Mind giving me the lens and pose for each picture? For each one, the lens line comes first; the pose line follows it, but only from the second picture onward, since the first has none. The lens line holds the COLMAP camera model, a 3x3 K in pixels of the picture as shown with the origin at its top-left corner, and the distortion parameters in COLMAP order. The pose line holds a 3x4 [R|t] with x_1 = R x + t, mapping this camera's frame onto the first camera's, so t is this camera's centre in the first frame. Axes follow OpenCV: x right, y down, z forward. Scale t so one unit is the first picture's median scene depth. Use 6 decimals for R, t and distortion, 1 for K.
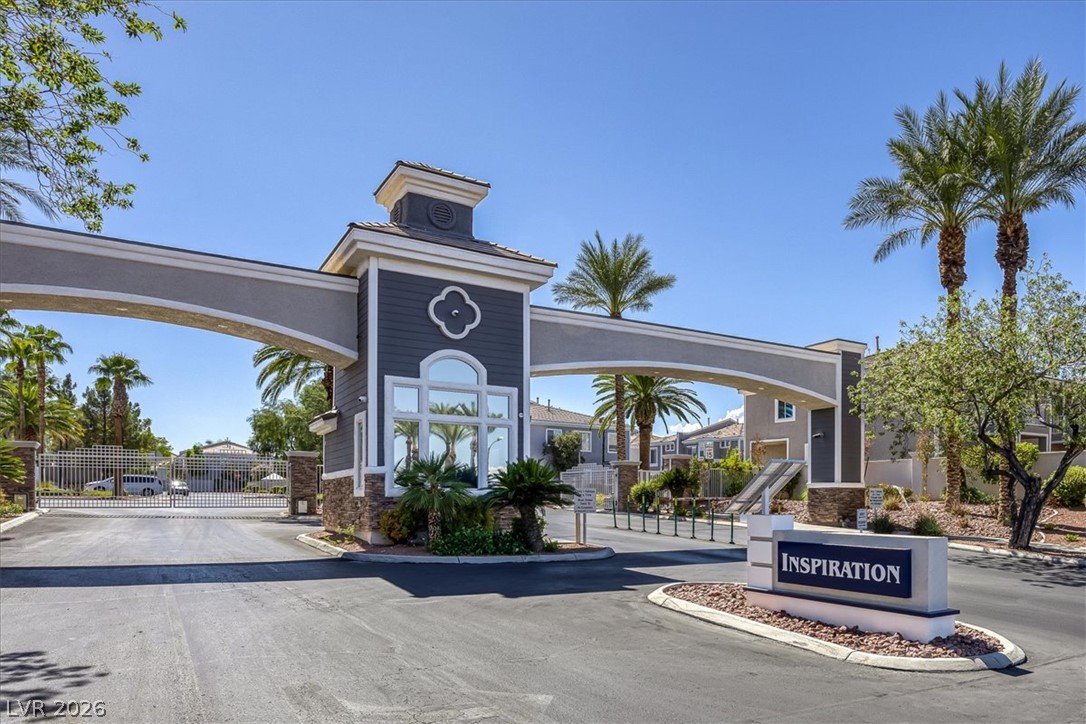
lens RADIAL K [[1699.3, 0, 543.0], [0, 1699.3, 362.4], [0, 0, 1]] dist [-0.047251, 0.000000]
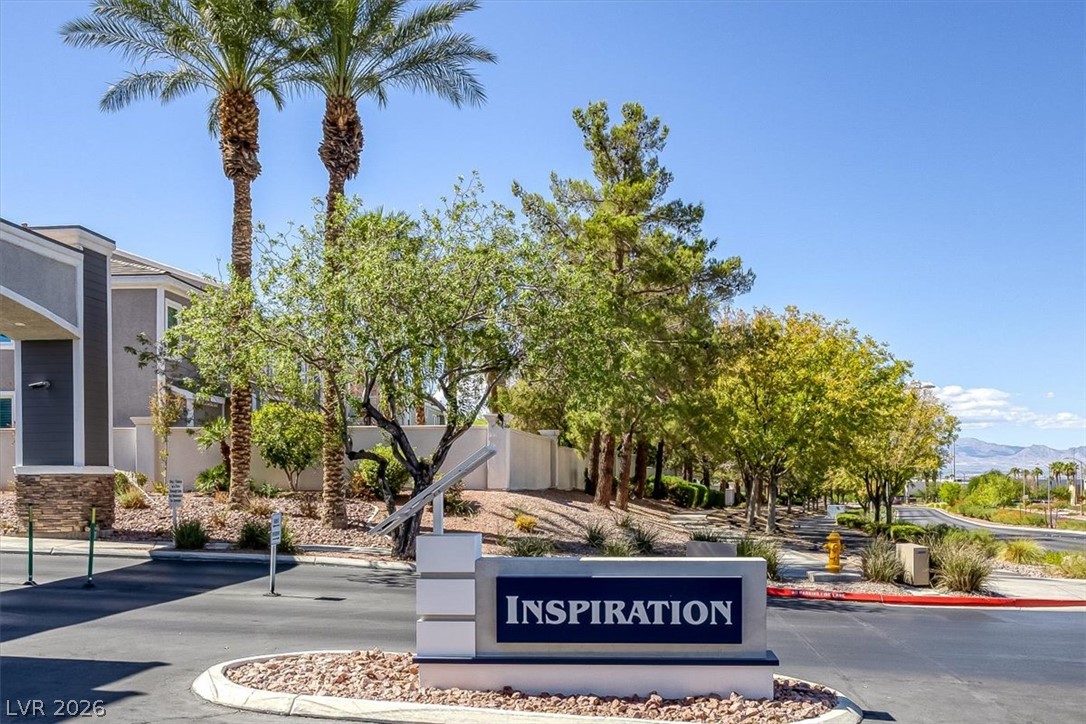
lens RADIAL K [[1699.3, 0, 542.8], [0, 1699.3, 363.0], [0, 0, 1]] dist [-0.047251, 0.000000]
pose [[0.102737, 0.043083, 0.993775, -0.494457], [-0.097120, 0.994723, -0.033084, 0.046764], [-0.989956, -0.093117, 0.106379, 0.942668]]
